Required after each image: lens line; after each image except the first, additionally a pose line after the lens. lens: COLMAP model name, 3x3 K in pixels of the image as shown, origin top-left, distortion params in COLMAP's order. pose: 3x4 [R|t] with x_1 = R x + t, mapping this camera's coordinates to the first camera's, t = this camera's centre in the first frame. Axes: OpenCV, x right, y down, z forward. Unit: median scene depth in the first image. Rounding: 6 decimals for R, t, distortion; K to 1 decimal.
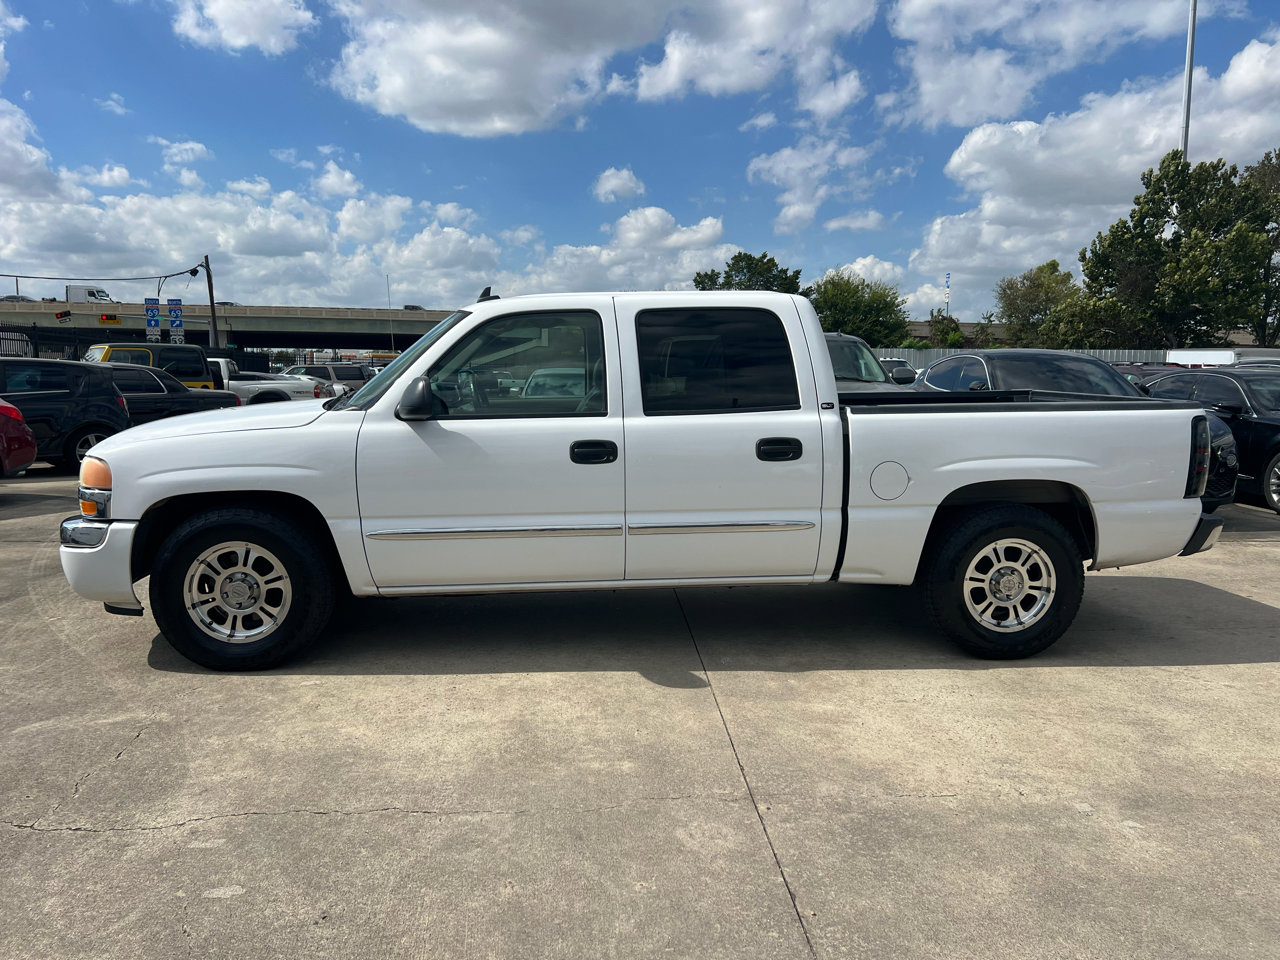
lens RADIAL K [[972.9, 0, 614.2], [0, 972.9, 476.6], [0, 0, 1]] dist [0.005455, 0.003620]
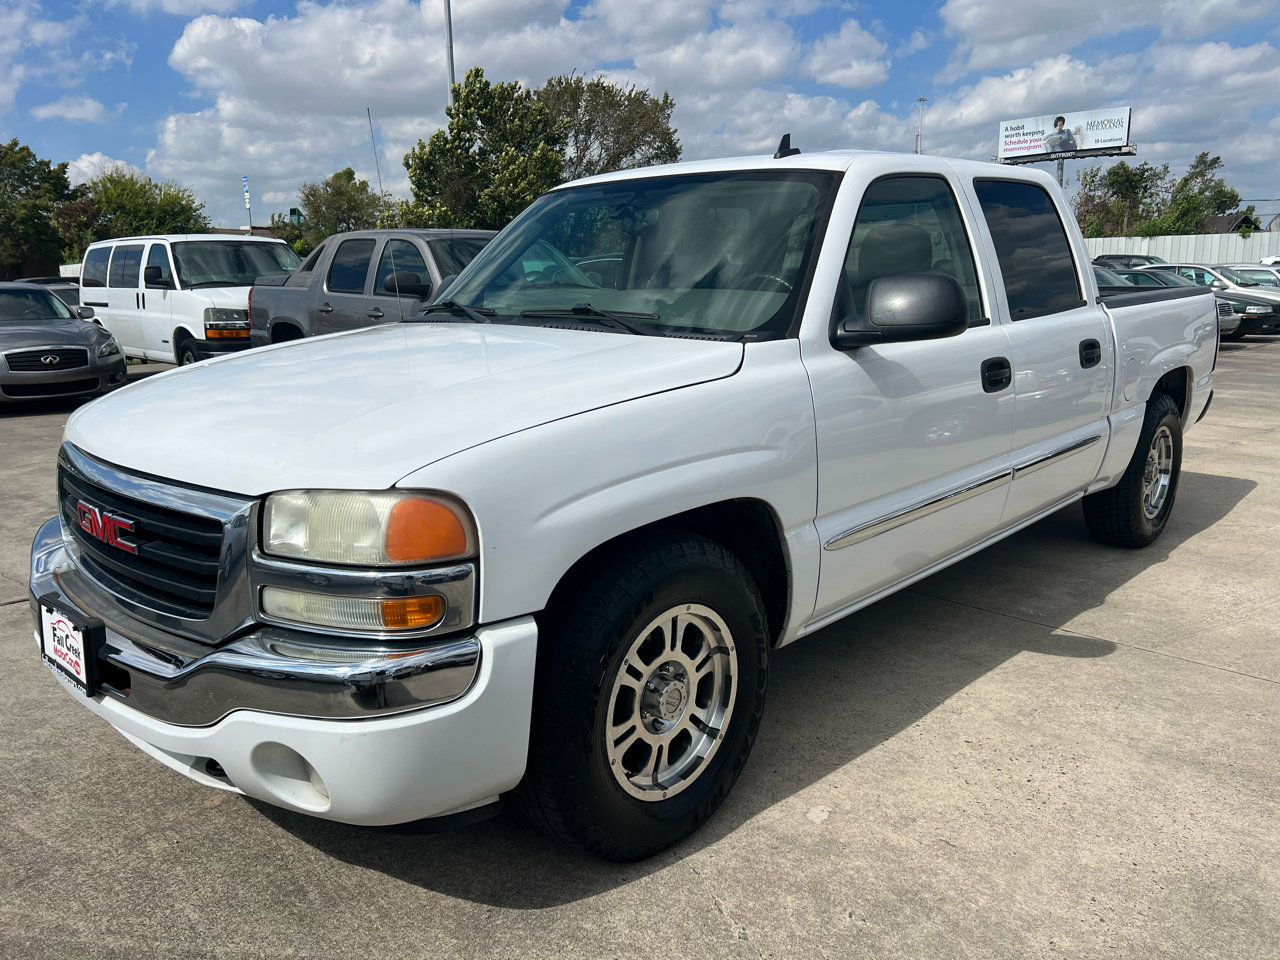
lens RADIAL K [[975.7, 0, 656.1], [0, 975.7, 479.8], [0, 0, 1]] dist [0.036539, -0.047479]
pose [[0.741718, -0.153759, 0.652849, -0.695963], [0.093641, 0.987574, 0.126207, -0.062947], [-0.664143, -0.032477, 0.746900, 0.603672]]
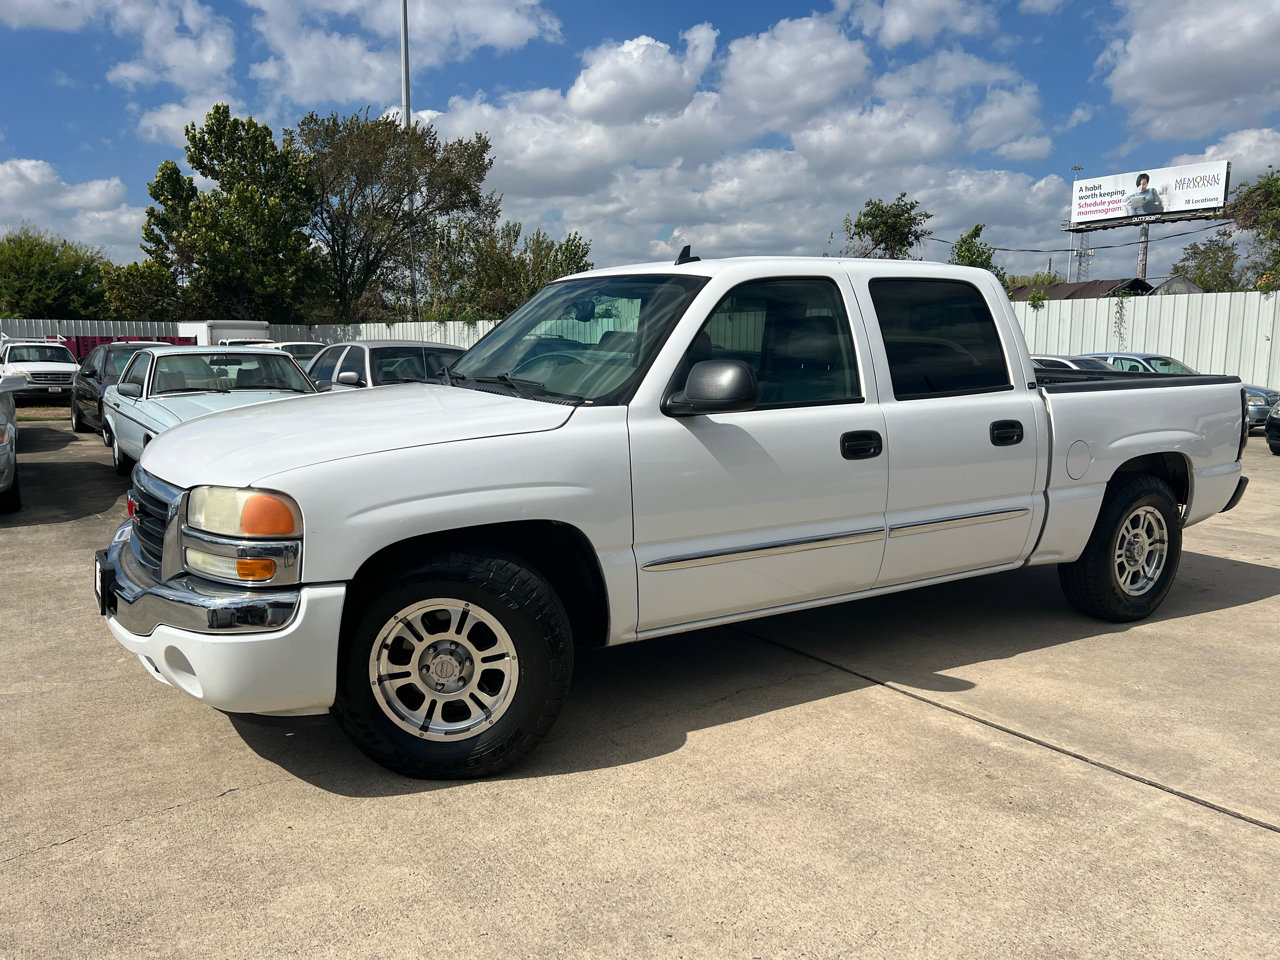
lens RADIAL K [[980.1, 0, 654.1], [0, 980.1, 491.6], [0, 0, 1]] dist [0.010641, -0.005900]
pose [[0.884023, -0.065925, 0.462771, -0.578889], [0.045699, 0.997451, 0.054795, -0.039292], [-0.465204, -0.027292, 0.884783, 0.310168]]
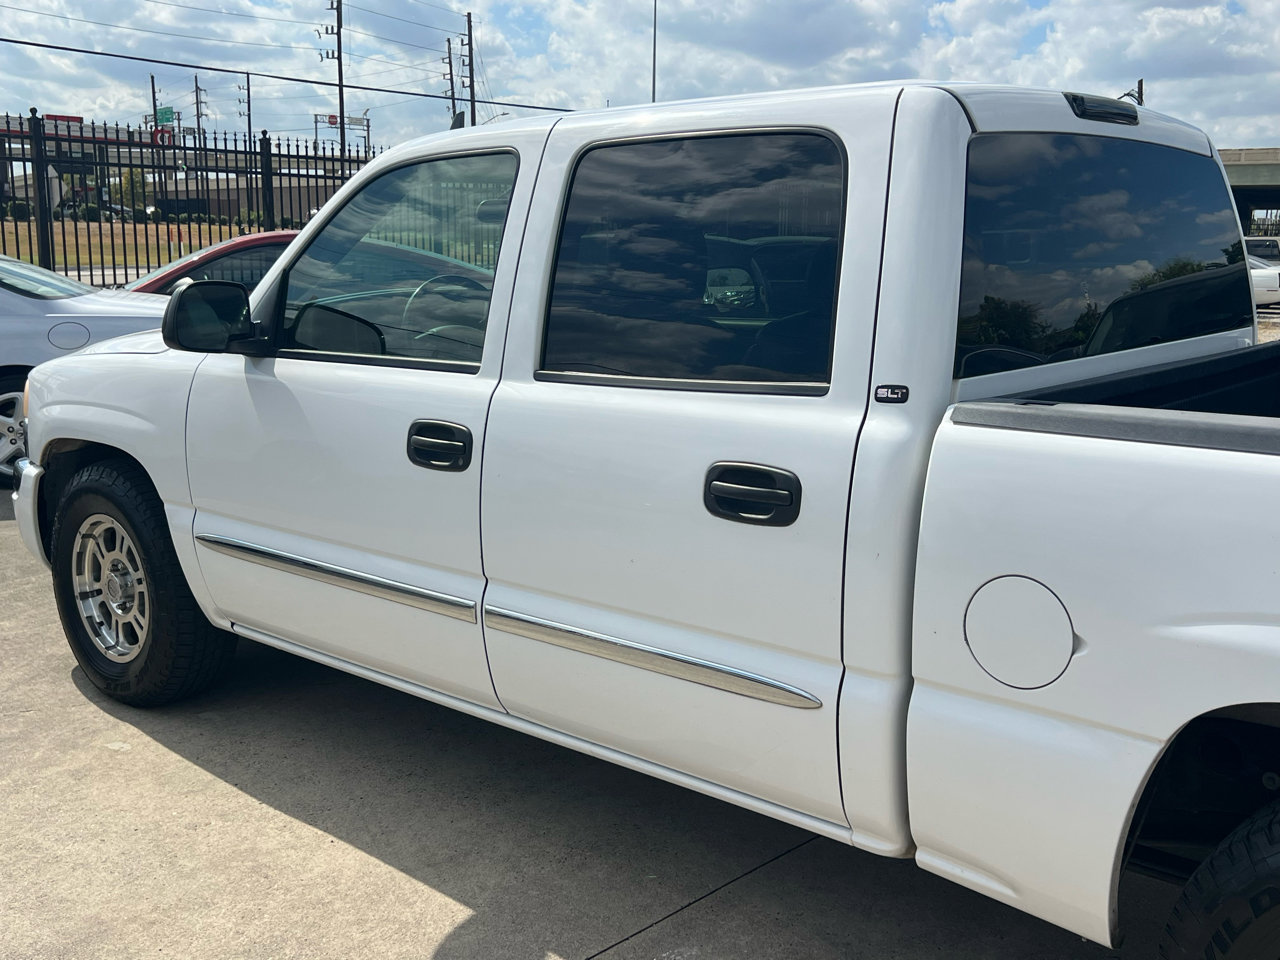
lens RADIAL K [[1369.5, 0, 640.0], [0, 1369.5, 480.0], [0, 0, 1]] dist [0.005704, -0.003555]
pose [[0.687620, 0.135169, -0.713378, 0.531636], [-0.087641, 0.990786, 0.103256, -0.086425], [0.720762, -0.008480, 0.693131, 0.584206]]
